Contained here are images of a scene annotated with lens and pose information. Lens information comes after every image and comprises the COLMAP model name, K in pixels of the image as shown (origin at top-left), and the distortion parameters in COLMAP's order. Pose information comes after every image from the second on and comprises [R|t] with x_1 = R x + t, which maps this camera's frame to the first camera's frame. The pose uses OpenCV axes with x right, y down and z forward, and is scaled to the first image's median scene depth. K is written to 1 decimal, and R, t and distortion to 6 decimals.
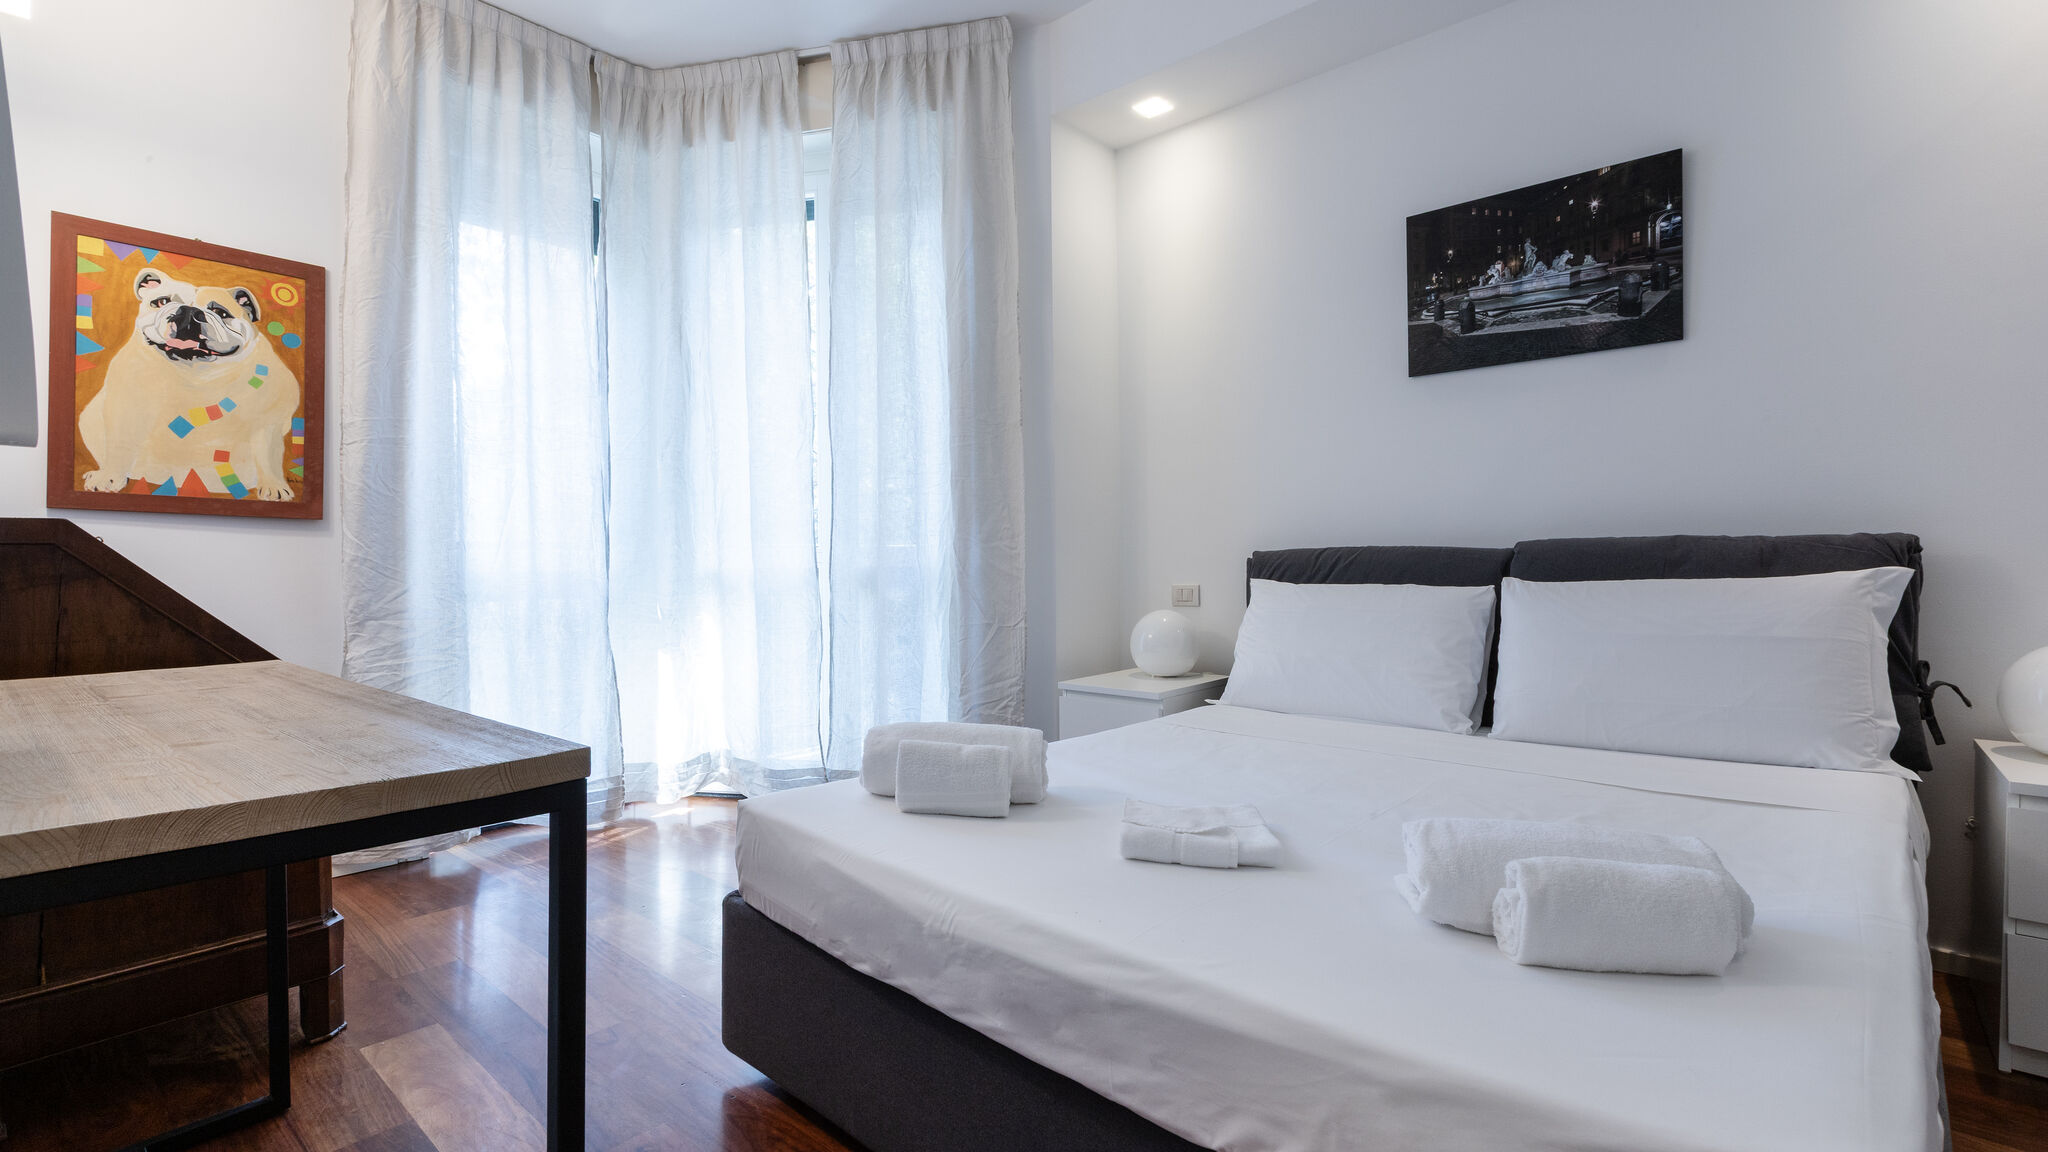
lens RADIAL K [[915.9, 0, 1008.9], [0, 915.9, 568.9], [0, 0, 1]] dist [0.001677, -0.000756]
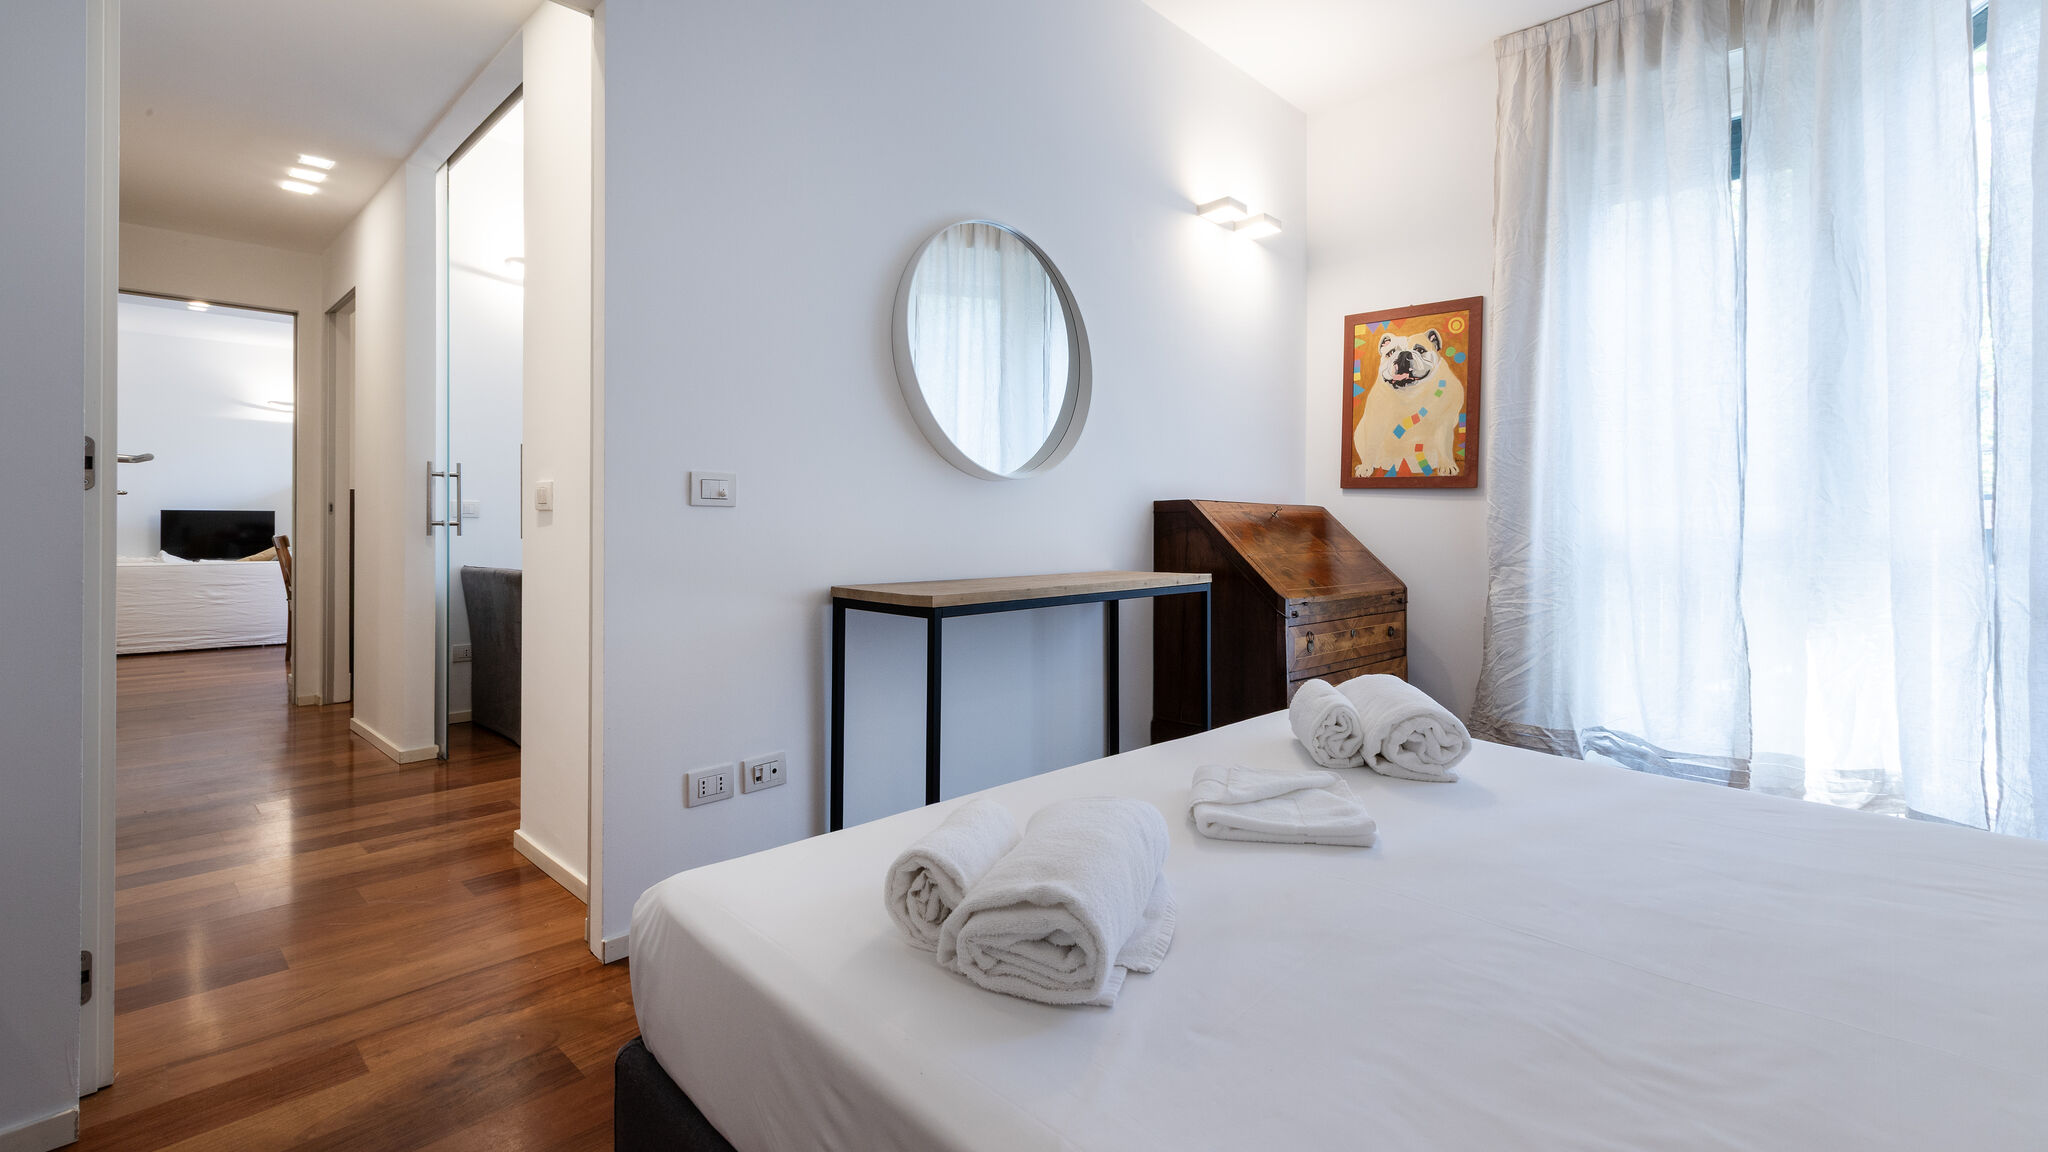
lens RADIAL K [[915.9, 0, 1008.4], [0, 915.9, 525.2], [0, 0, 1]] dist [0.001677, -0.000756]
pose [[-0.058211, 0.007290, -0.998278, 0.678455], [-0.006358, 0.999950, 0.007673, -0.005859], [0.998284, 0.006794, -0.058162, 0.446974]]
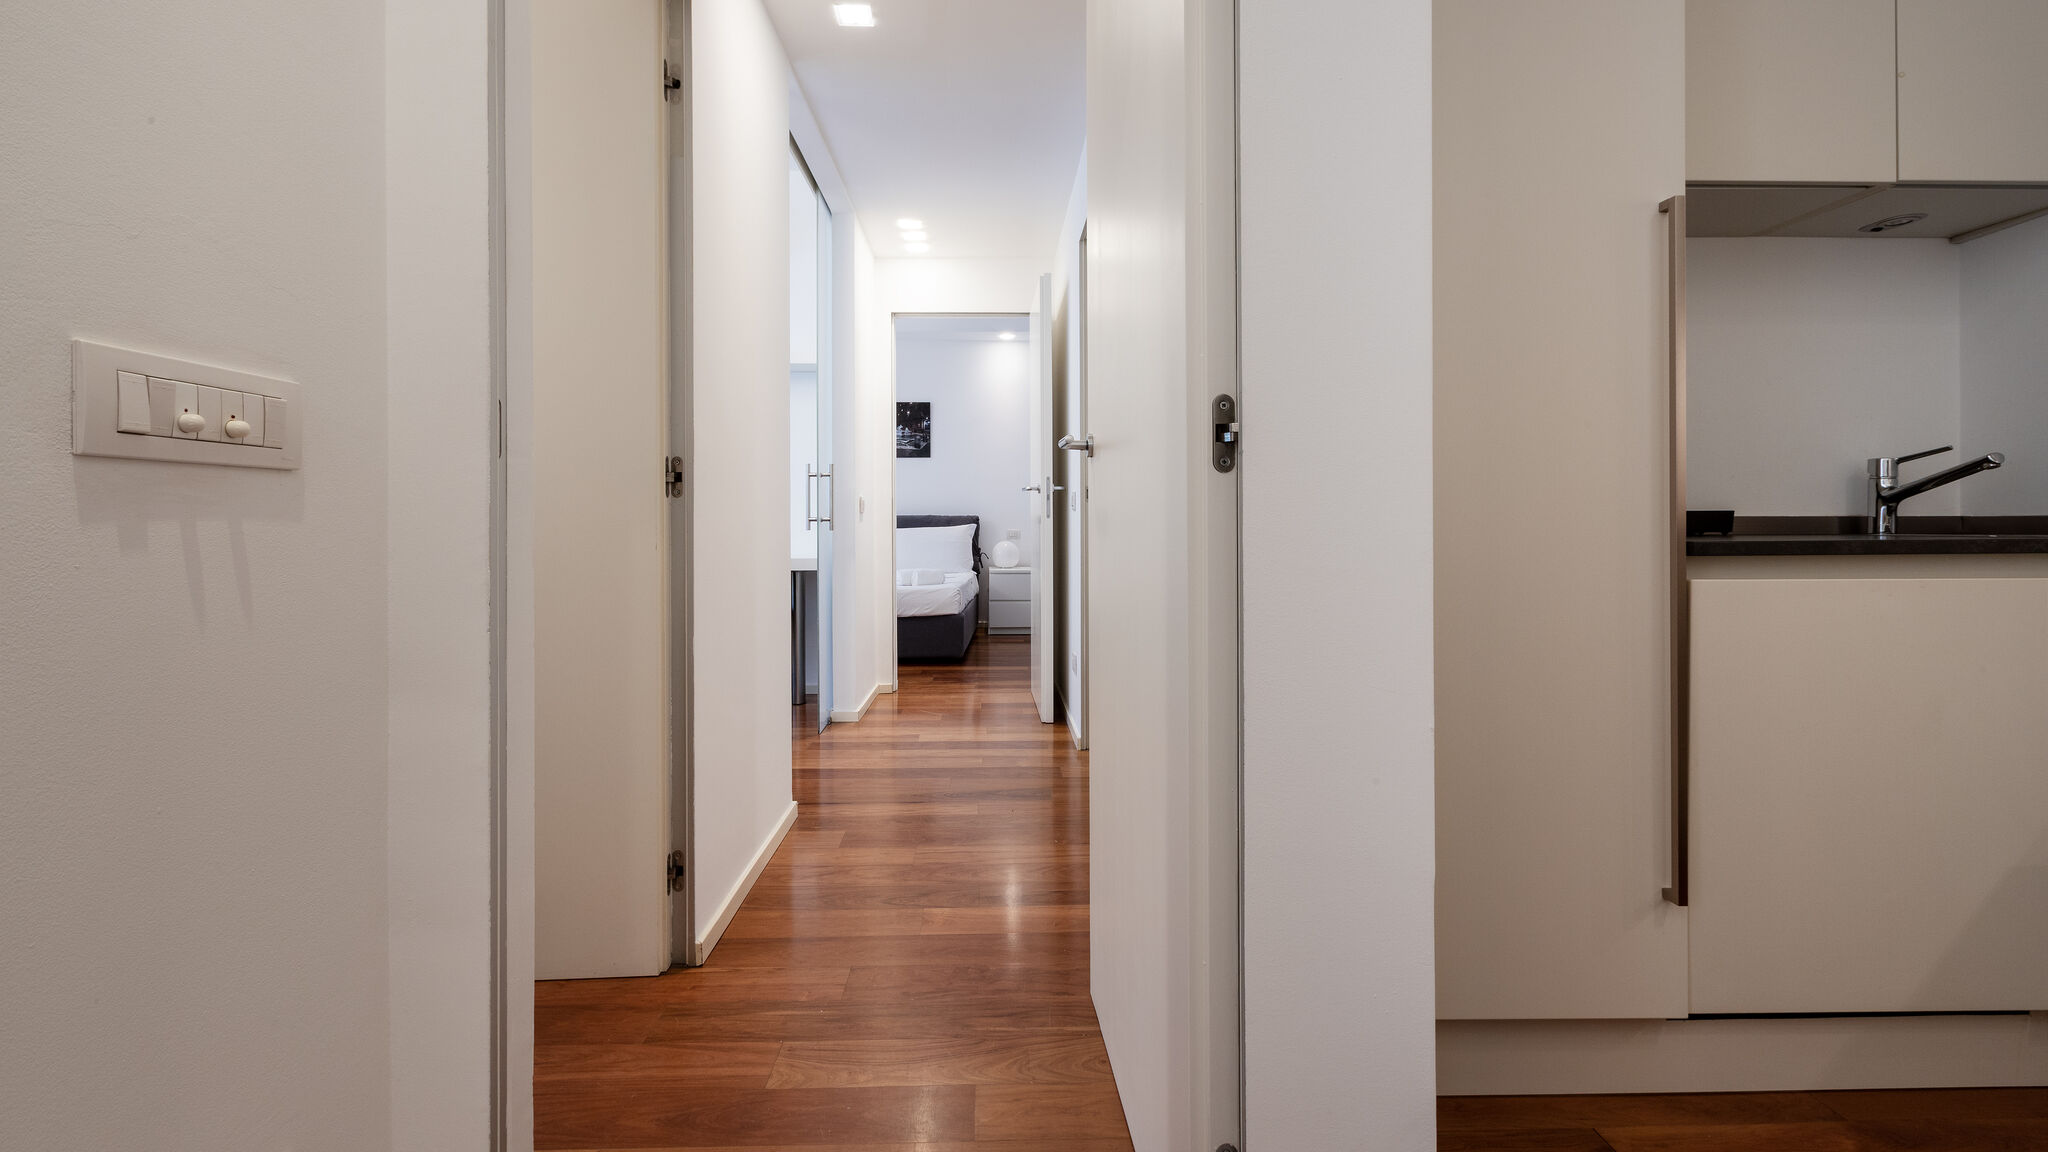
lens RADIAL K [[915.9, 0, 1003.5], [0, 915.9, 514.1], [0, 0, 1]] dist [0.001677, -0.000756]
pose [[0.736118, 0.012614, 0.676736, -1.305179], [0.000996, 0.999805, -0.019719, 0.026762], [-0.676853, 0.015190, 0.735962, -1.612698]]
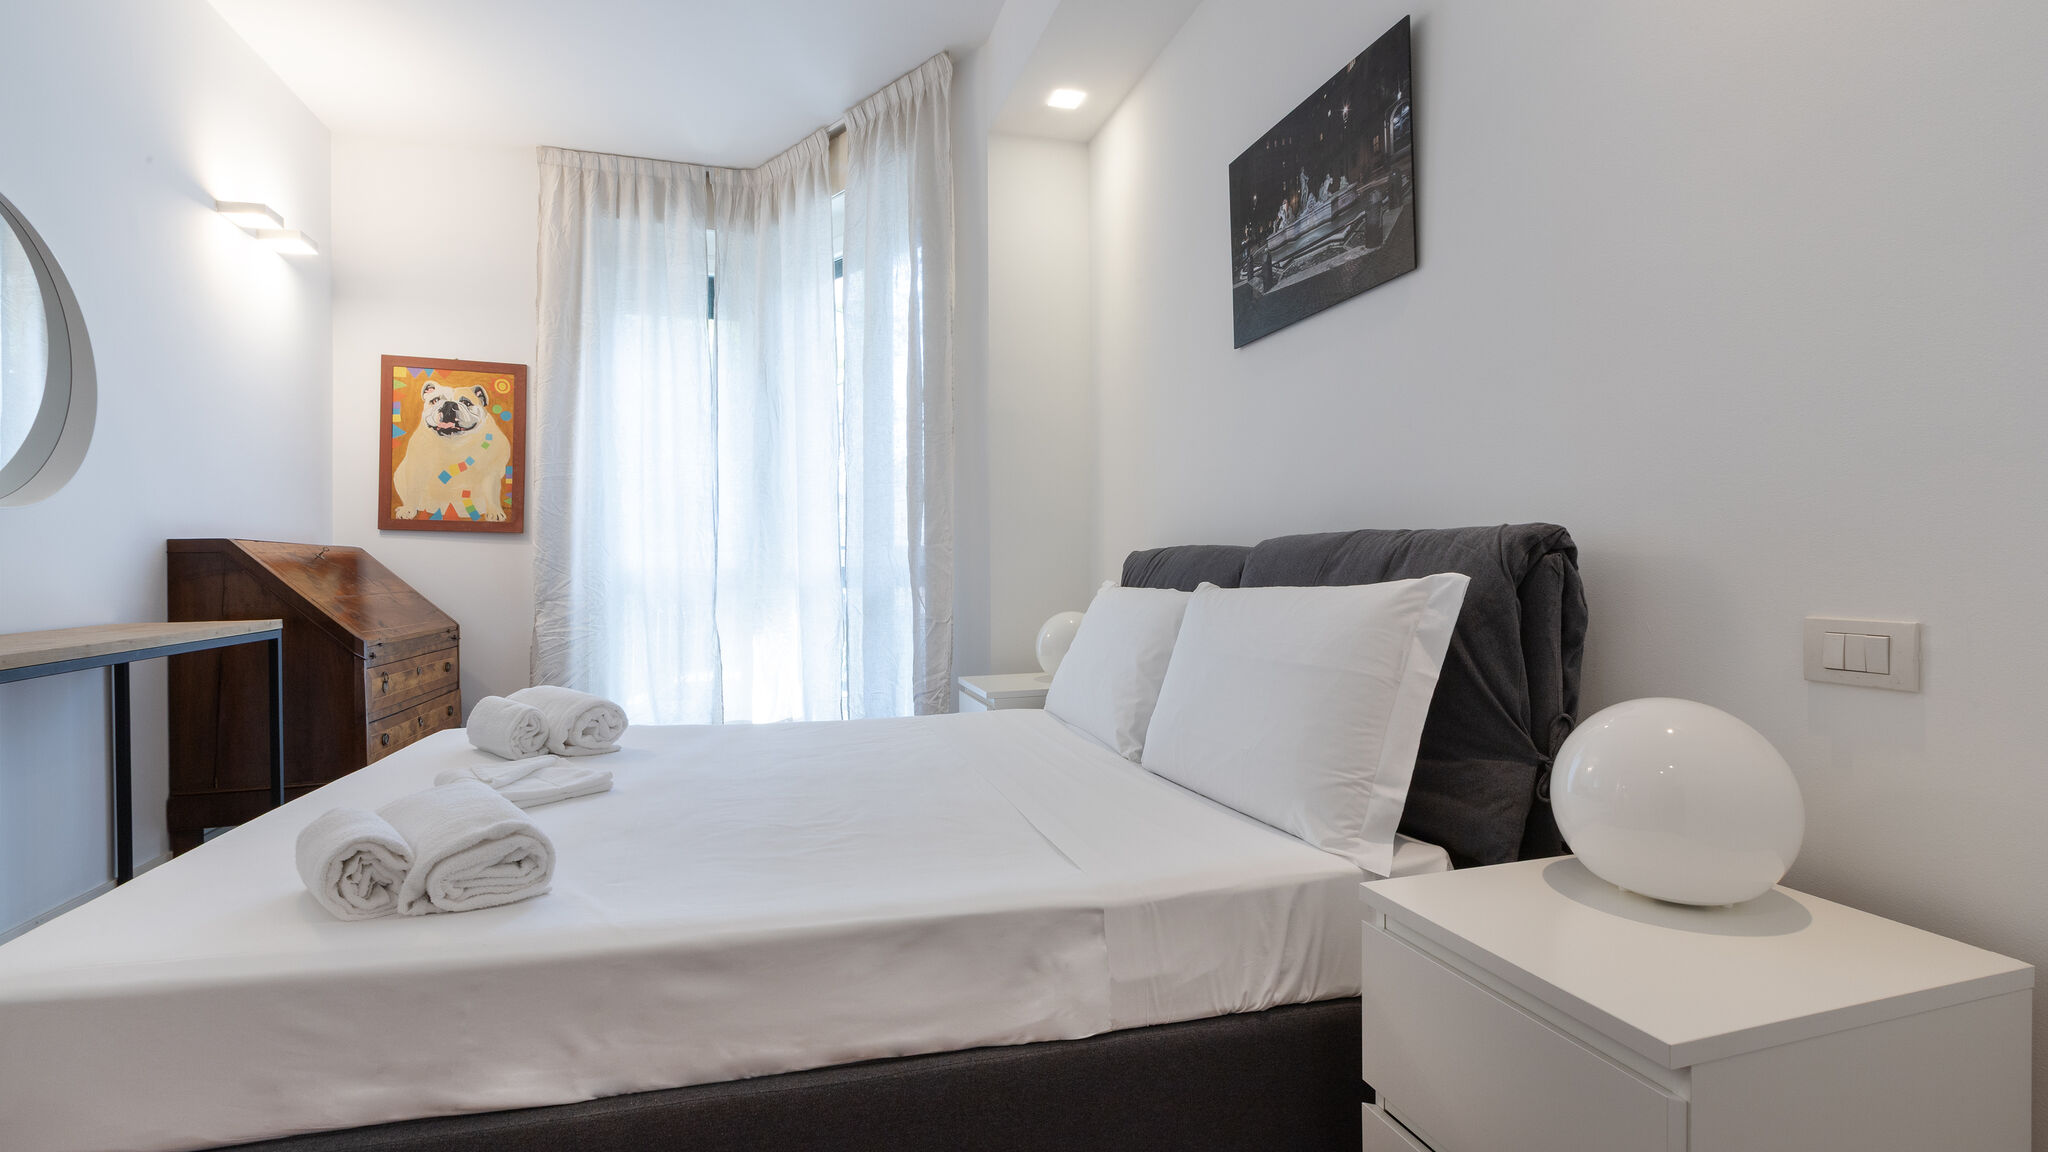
lens RADIAL K [[915.9, 0, 1017.7], [0, 915.9, 569.5], [0, 0, 1]] dist [0.001677, -0.000756]
pose [[0.845374, 0.006705, -0.534132, 0.820826], [-0.005054, 0.999977, 0.004553, -0.005387], [0.534150, -0.001150, 0.845389, 0.181871]]
